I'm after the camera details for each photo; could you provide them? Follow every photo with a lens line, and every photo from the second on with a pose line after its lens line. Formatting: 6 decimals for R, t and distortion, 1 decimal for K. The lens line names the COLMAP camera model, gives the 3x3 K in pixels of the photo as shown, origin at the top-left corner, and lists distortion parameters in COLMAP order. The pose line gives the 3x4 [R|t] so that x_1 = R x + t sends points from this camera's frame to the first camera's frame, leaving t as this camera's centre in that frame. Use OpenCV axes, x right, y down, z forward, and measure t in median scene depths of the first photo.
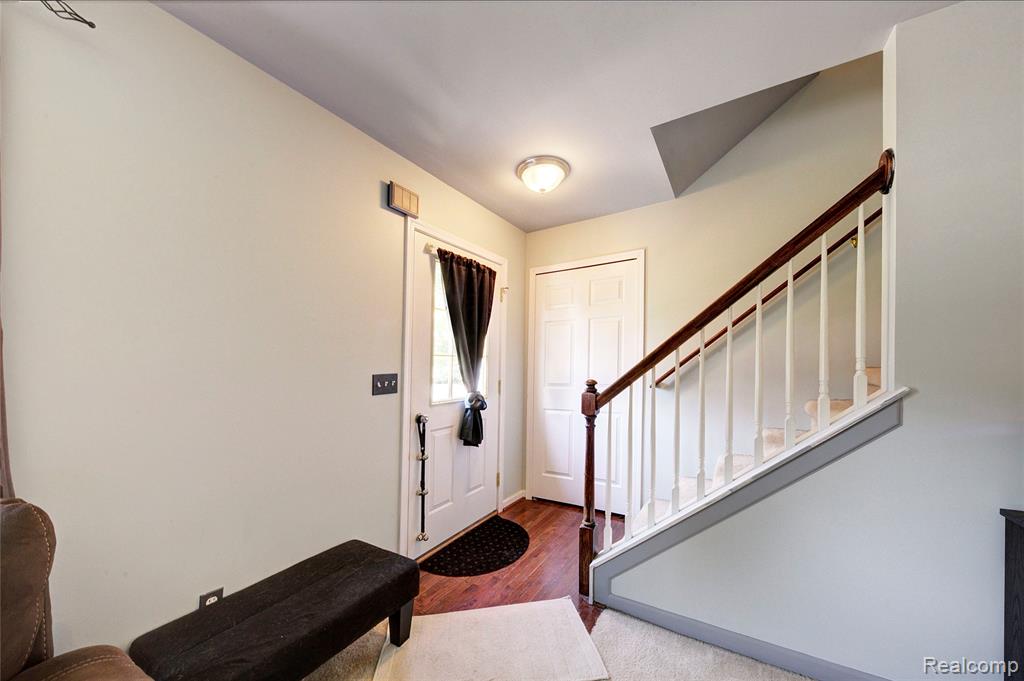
lens RADIAL K [[355.8, 0, 512.7], [0, 355.8, 346.4], [0, 0, 1]] dist [0.019021, -0.008257]
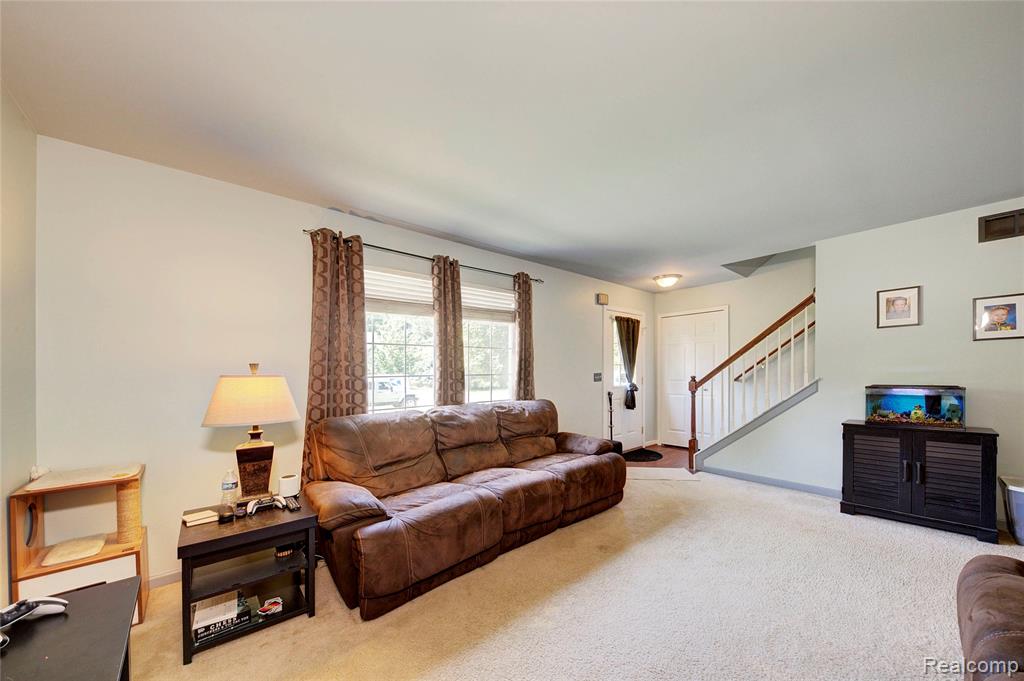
lens RADIAL K [[355.8, 0, 512.7], [0, 355.8, 346.4], [0, 0, 1]] dist [0.019021, -0.008257]
pose [[0.957686, -0.016499, -0.287341, -0.193656], [0.013150, 0.999821, -0.013580, -0.067813], [0.287514, 0.009226, 0.957732, -1.308245]]
